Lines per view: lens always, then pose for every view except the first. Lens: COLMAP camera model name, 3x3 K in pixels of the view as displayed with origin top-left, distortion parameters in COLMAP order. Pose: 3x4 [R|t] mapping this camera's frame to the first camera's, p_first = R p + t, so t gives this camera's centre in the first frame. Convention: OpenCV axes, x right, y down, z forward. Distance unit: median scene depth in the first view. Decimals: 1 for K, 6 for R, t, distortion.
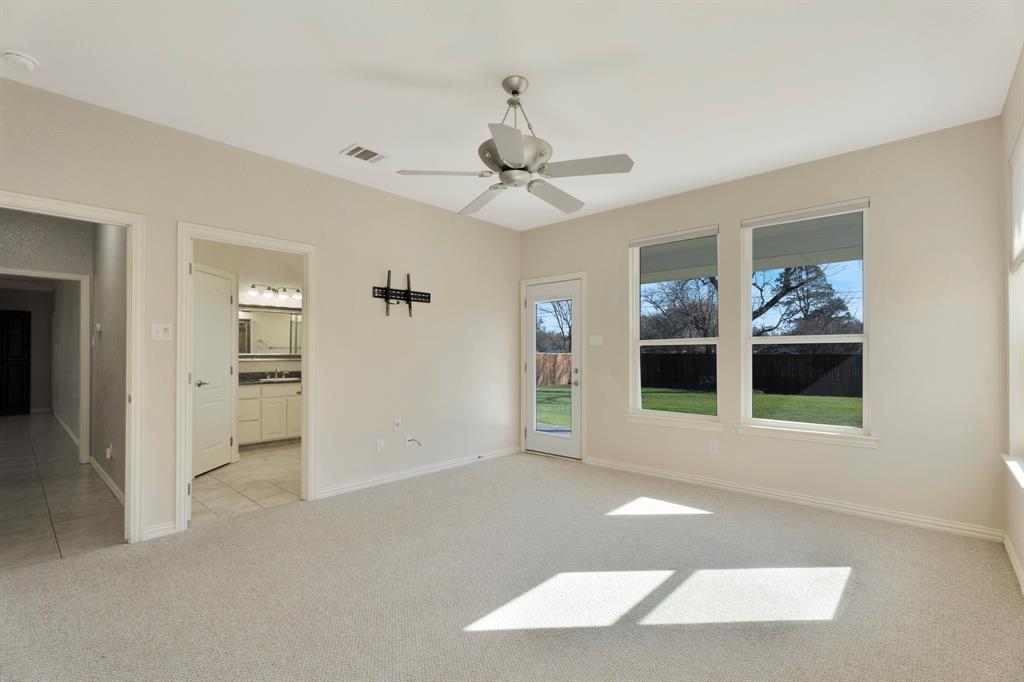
lens RADIAL K [[461.5, 0, 506.9], [0, 461.5, 347.1], [0, 0, 1]] dist [0.004369, 0.000084]
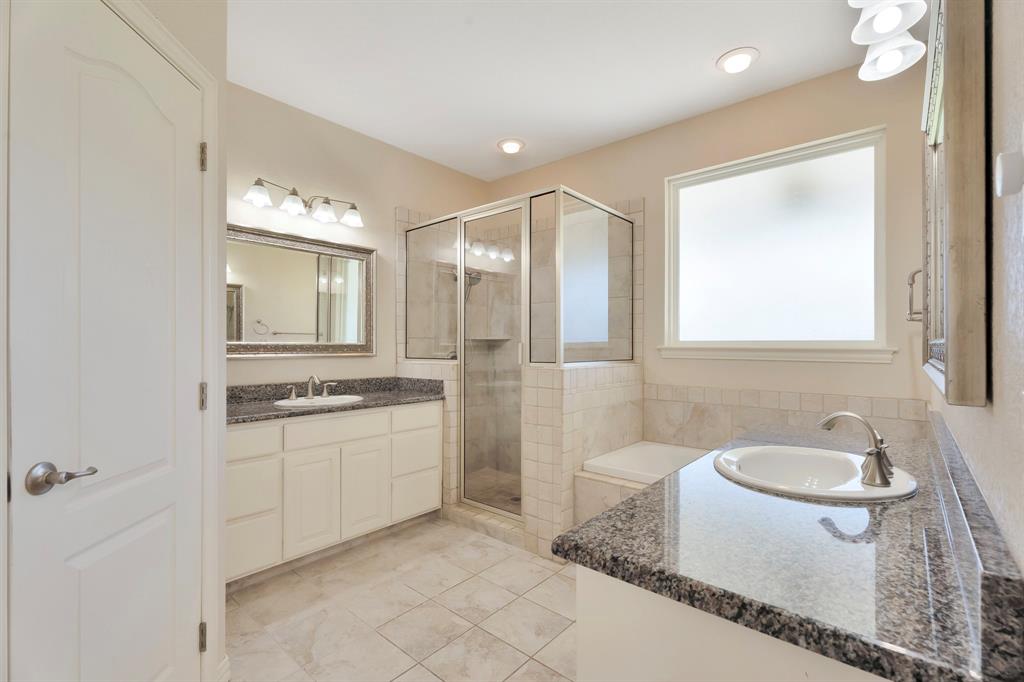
lens RADIAL K [[461.5, 0, 508.5], [0, 461.5, 343.2], [0, 0, 1]] dist [0.004369, 0.000084]
pose [[0.999434, 0.004765, 0.033289, -0.371594], [-0.005151, 0.999920, 0.011524, 0.011020], [-0.033231, -0.011689, 0.999379, 0.631110]]
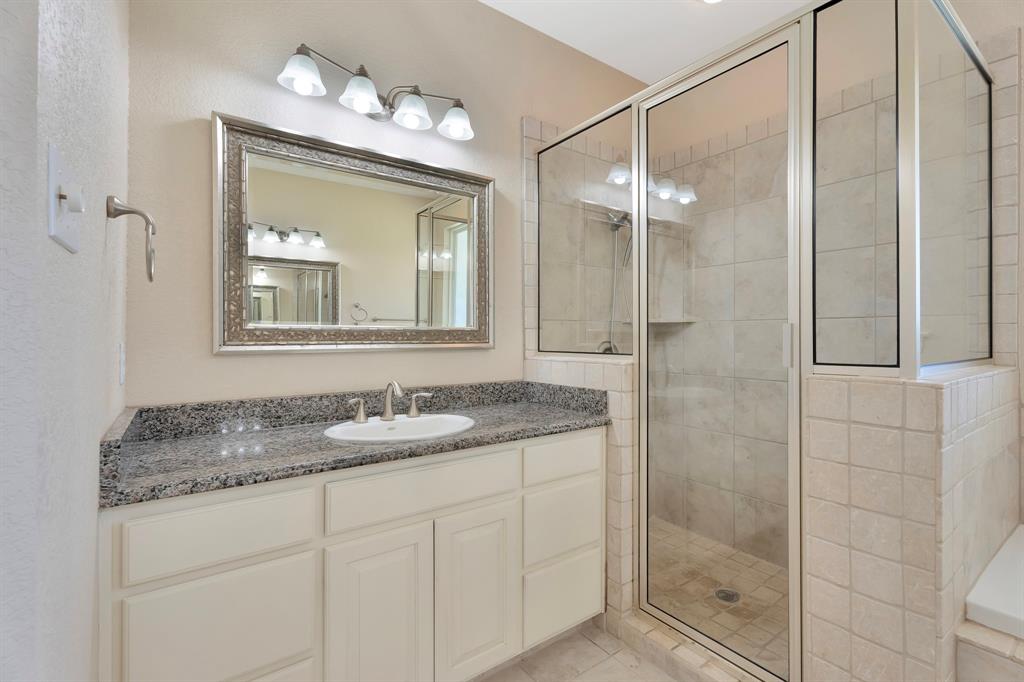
lens RADIAL K [[461.5, 0, 512.4], [0, 461.5, 333.1], [0, 0, 1]] dist [0.004369, 0.000084]
pose [[0.981755, 0.002007, -0.190141, -0.436363], [0.000114, 0.999938, 0.011145, 0.018977], [0.190151, -0.010964, 0.981694, 0.866773]]
